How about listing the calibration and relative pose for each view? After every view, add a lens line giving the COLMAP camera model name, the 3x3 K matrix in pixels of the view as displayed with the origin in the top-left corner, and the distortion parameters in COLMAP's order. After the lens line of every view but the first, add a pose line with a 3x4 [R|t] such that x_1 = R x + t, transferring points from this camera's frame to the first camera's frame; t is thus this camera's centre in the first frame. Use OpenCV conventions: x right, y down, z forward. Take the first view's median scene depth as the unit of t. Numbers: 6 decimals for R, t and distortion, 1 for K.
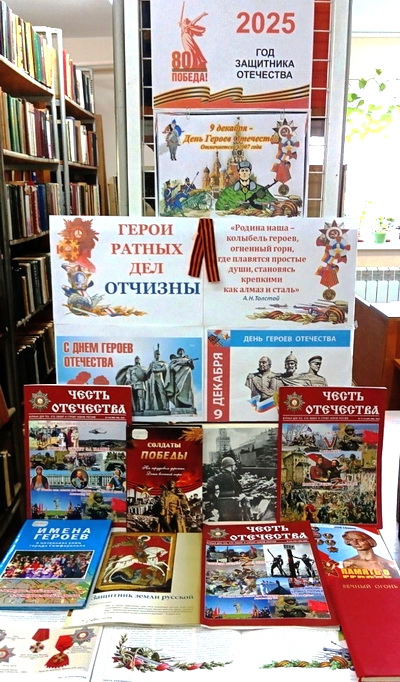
lens RADIAL K [[593.3, 0, 197.6], [0, 593.3, 338.5], [0, 0, 1]] dist [0.051204, -0.011794]
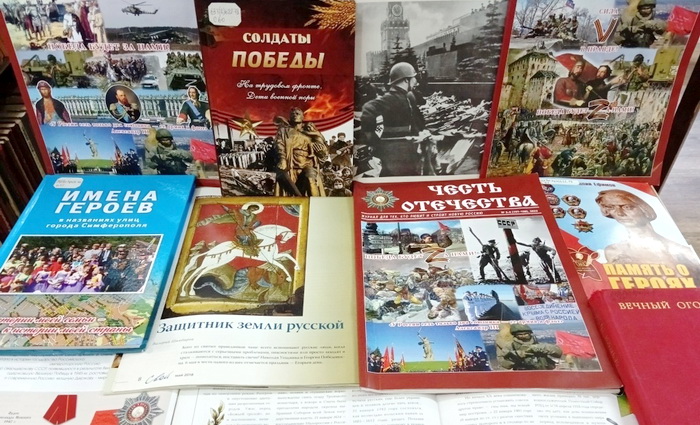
lens RADIAL K [[593.1, 0, 356.6], [0, 593.1, 258.1], [0, 0, 1]] dist [0.059358, -0.120997]
pose [[0.998818, -0.020549, 0.044054, -0.015427], [-0.004234, 0.866040, 0.499957, 0.088619], [-0.048427, -0.499553, 0.864929, 0.472681]]
